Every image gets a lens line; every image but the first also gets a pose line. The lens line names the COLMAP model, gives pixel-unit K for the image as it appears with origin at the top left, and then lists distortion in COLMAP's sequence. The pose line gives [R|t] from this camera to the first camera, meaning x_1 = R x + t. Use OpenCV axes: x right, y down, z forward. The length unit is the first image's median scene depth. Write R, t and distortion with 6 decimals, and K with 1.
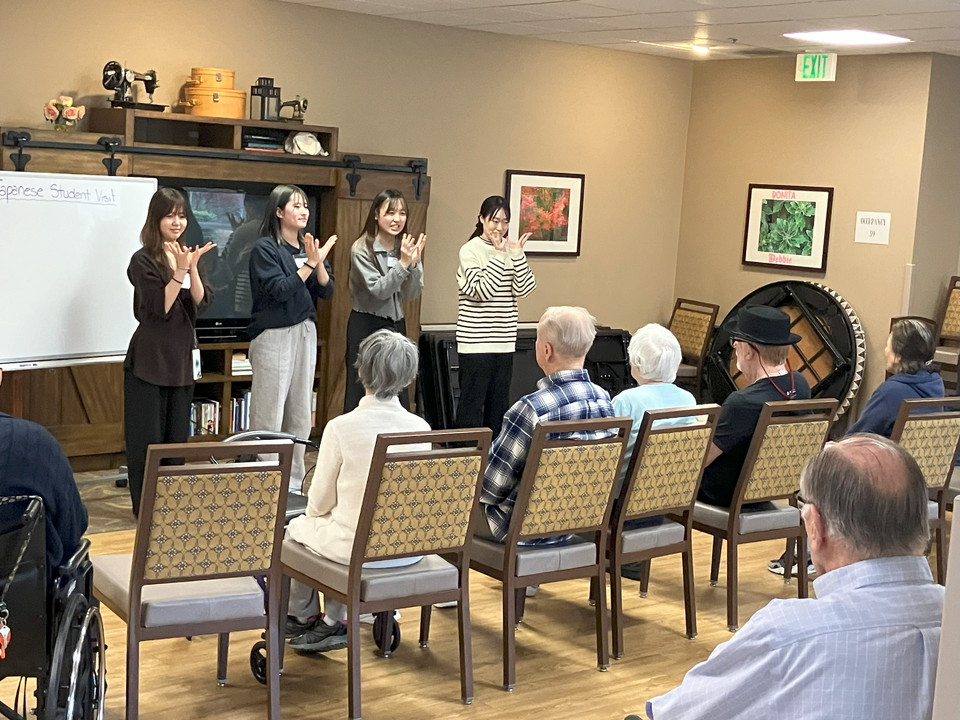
lens RADIAL K [[1409.7, 0, 480.0], [0, 1409.7, 360.0], [0, 0, 1]] dist [0.246527, -1.064132]
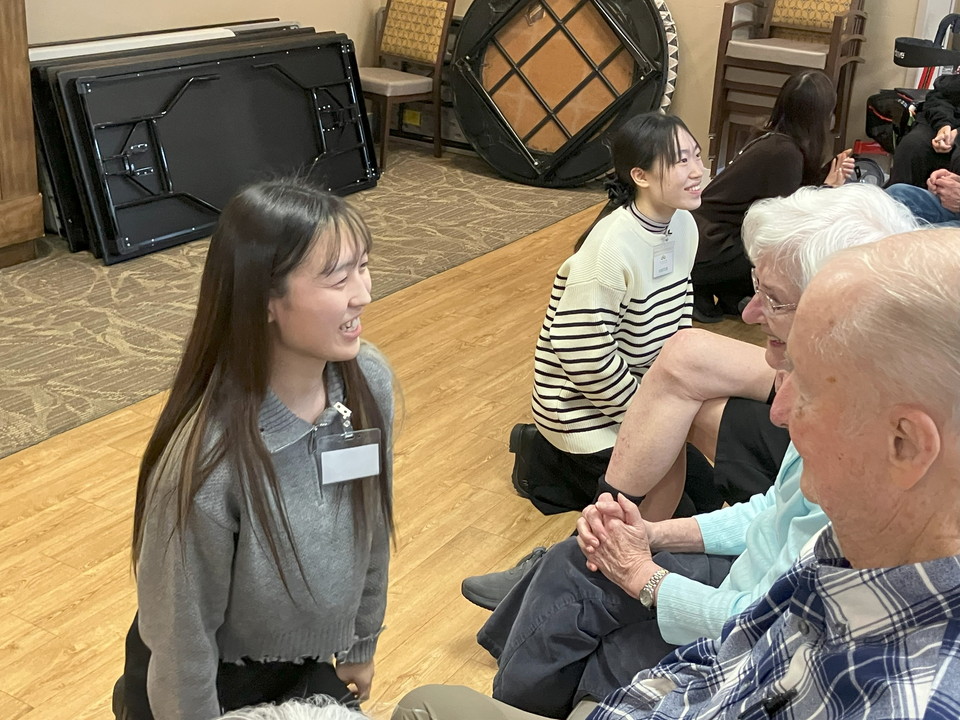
lens RADIAL K [[1237.6, 0, 480.0], [0, 1237.6, 360.0], [0, 0, 1]] dist [0.038424, 0.000621]
pose [[0.944242, -0.131585, 0.301814, -0.035259], [0.043027, 0.958122, 0.283110, -0.037609], [-0.326427, -0.254338, 0.910361, 0.411179]]
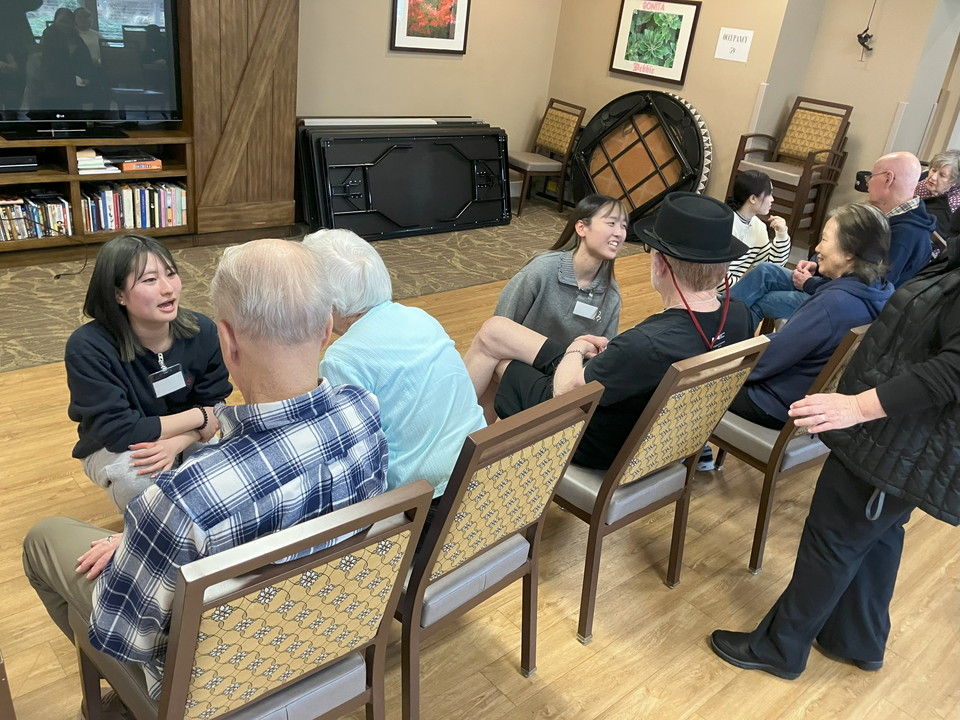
lens RADIAL K [[781.7, 0, 480.0], [0, 781.7, 360.0], [0, 0, 1]] dist [0.009572, 0.001272]
pose [[0.997175, 0.032405, 0.067768, 0.050950], [-0.051914, 0.949334, 0.309951, -0.039603], [-0.054290, -0.312594, 0.948334, 0.370084]]
